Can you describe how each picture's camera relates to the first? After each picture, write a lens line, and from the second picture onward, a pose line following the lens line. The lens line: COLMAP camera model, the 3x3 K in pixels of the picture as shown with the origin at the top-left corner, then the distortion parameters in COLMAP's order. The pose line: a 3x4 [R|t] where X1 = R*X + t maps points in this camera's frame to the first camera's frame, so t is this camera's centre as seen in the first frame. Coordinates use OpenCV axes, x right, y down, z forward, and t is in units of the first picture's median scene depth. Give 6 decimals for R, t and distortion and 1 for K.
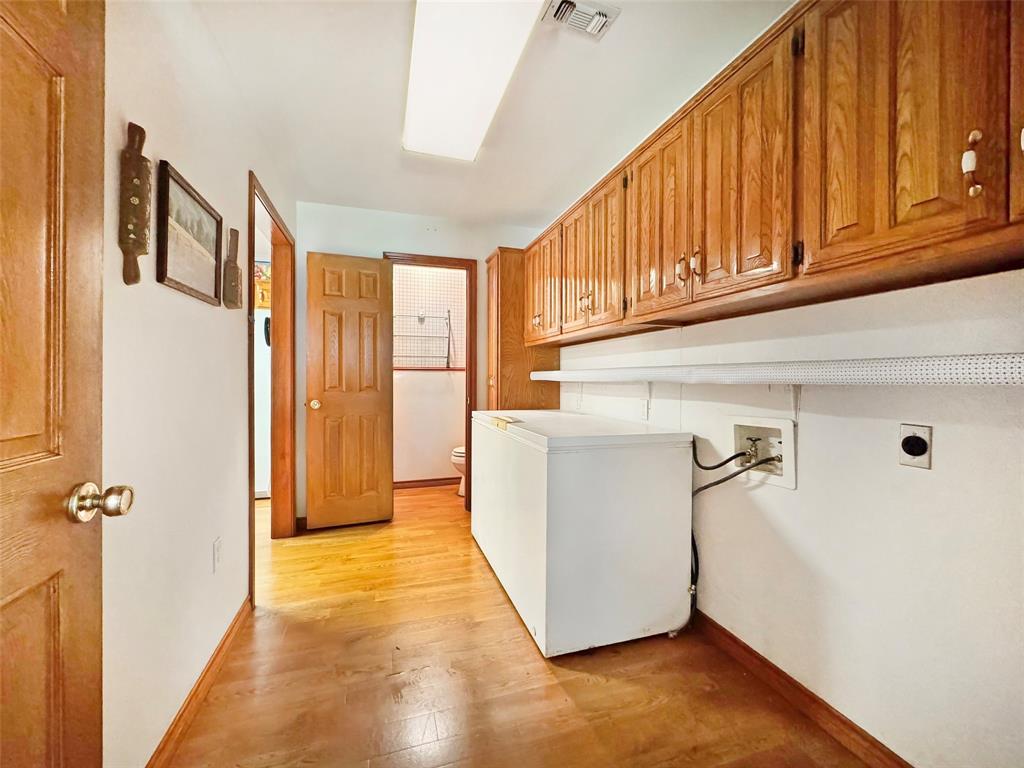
lens RADIAL K [[426.5, 0, 511.9], [0, 426.5, 379.2], [0, 0, 1]] dist [0.001097, 0.000102]
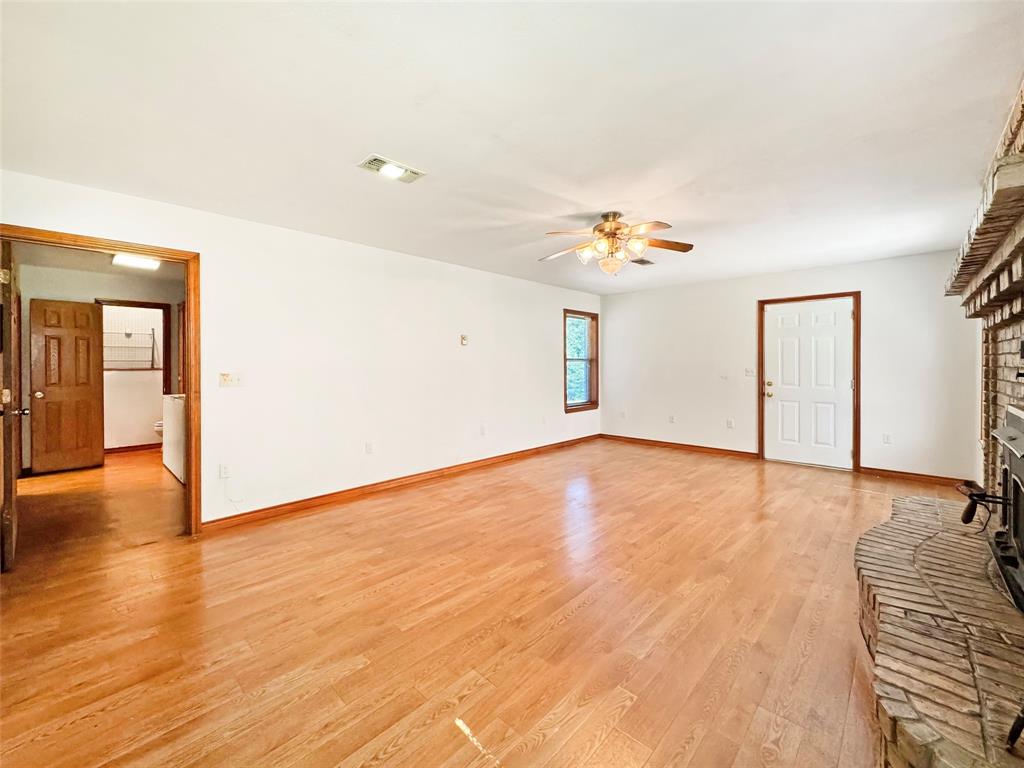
lens RADIAL K [[426.5, 0, 509.0], [0, 426.5, 364.6], [0, 0, 1]] dist [0.001097, 0.000102]
pose [[0.882757, -0.011638, 0.469686, 0.294428], [0.013720, 0.999905, -0.001009, -0.024026], [-0.469630, 0.007335, 0.882833, -1.064030]]
